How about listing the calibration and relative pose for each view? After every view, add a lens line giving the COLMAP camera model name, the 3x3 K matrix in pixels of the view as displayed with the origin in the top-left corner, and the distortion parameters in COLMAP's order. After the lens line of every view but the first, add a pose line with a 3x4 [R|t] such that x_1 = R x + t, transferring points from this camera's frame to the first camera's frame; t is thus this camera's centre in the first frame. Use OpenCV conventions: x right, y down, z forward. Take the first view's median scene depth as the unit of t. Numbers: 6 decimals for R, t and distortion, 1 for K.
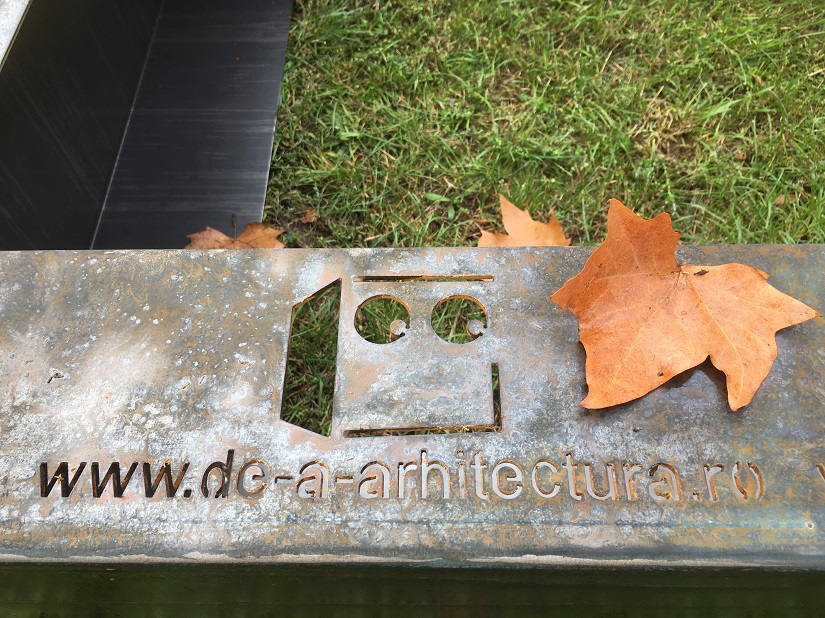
lens RADIAL K [[690.5, 0, 411.1], [0, 690.5, 310.1], [0, 0, 1]] dist [0.073141, -0.093775]
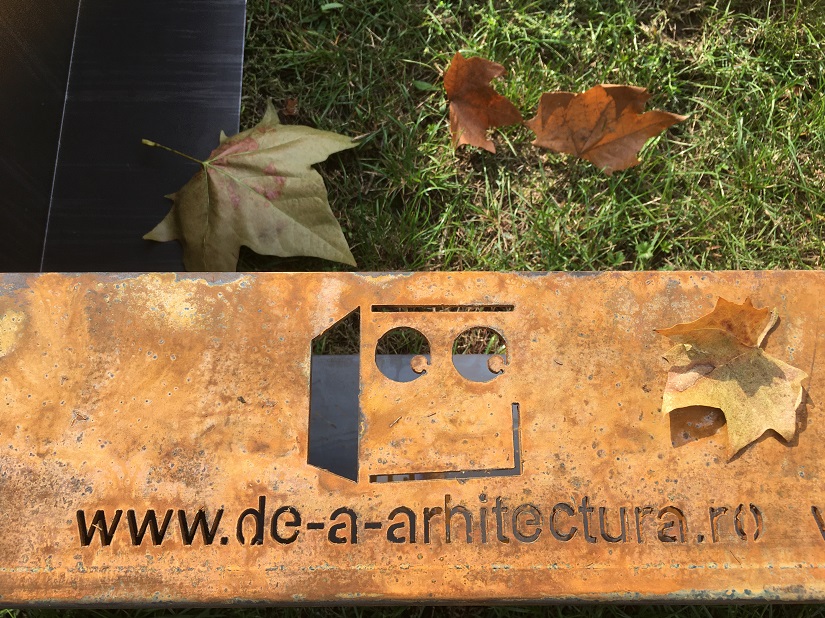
lens RADIAL K [[690.5, 0, 414.1], [0, 690.5, 310.3], [0, 0, 1]] dist [0.073141, -0.093775]
pose [[0.998977, -0.006807, 0.044710, -0.026163], [-0.004589, 0.968252, 0.249935, -0.111027], [-0.044991, -0.249885, 0.967230, 0.018576]]
